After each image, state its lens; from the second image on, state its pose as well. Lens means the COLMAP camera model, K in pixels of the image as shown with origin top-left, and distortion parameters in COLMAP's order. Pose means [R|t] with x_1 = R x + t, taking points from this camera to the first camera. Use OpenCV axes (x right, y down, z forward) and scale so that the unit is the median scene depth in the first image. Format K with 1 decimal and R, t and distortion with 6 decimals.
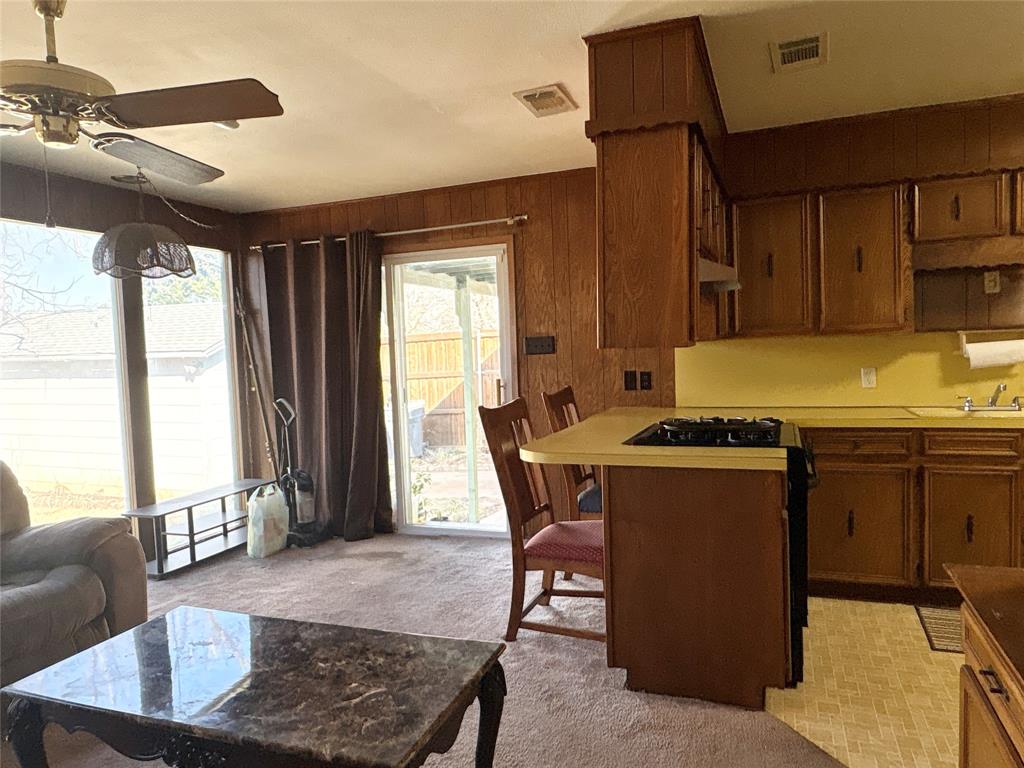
lens RADIAL K [[711.2, 0, 508.9], [0, 711.2, 383.6], [0, 0, 1]] dist [0.012590, 0.005352]
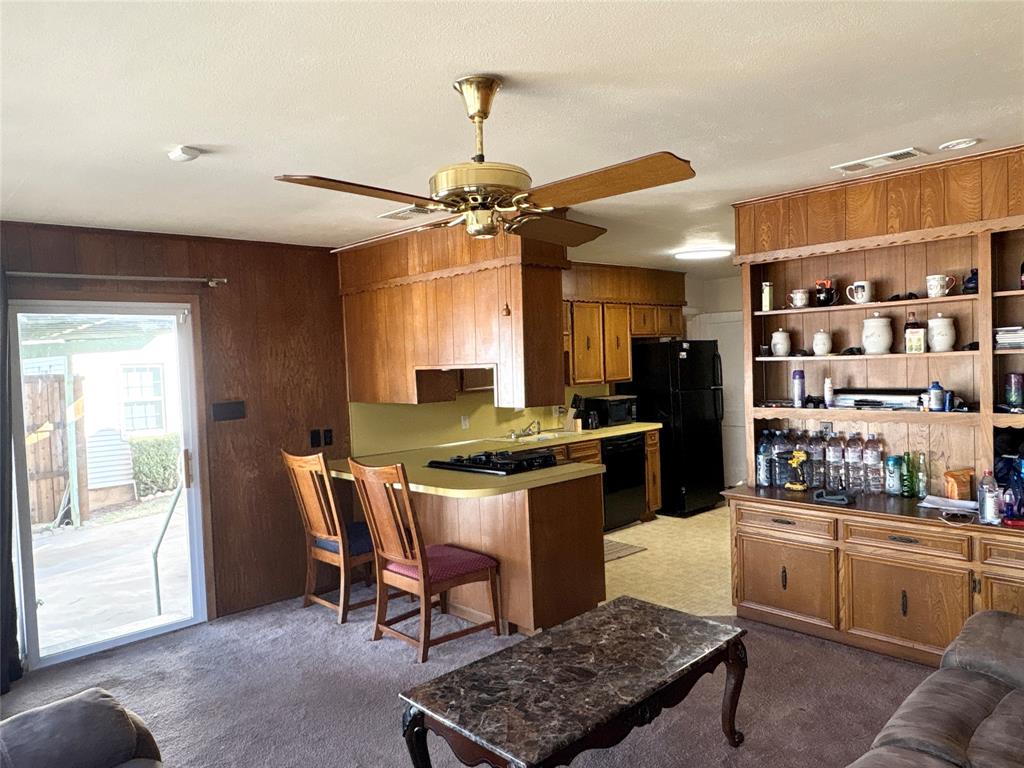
lens RADIAL K [[711.2, 0, 514.9], [0, 711.2, 387.4], [0, 0, 1]] dist [0.012590, 0.005352]
pose [[0.411338, -0.012434, 0.911398, -0.721633], [0.076462, 0.996853, -0.020909, -0.037046], [-0.908270, 0.078288, 0.410994, 0.249818]]
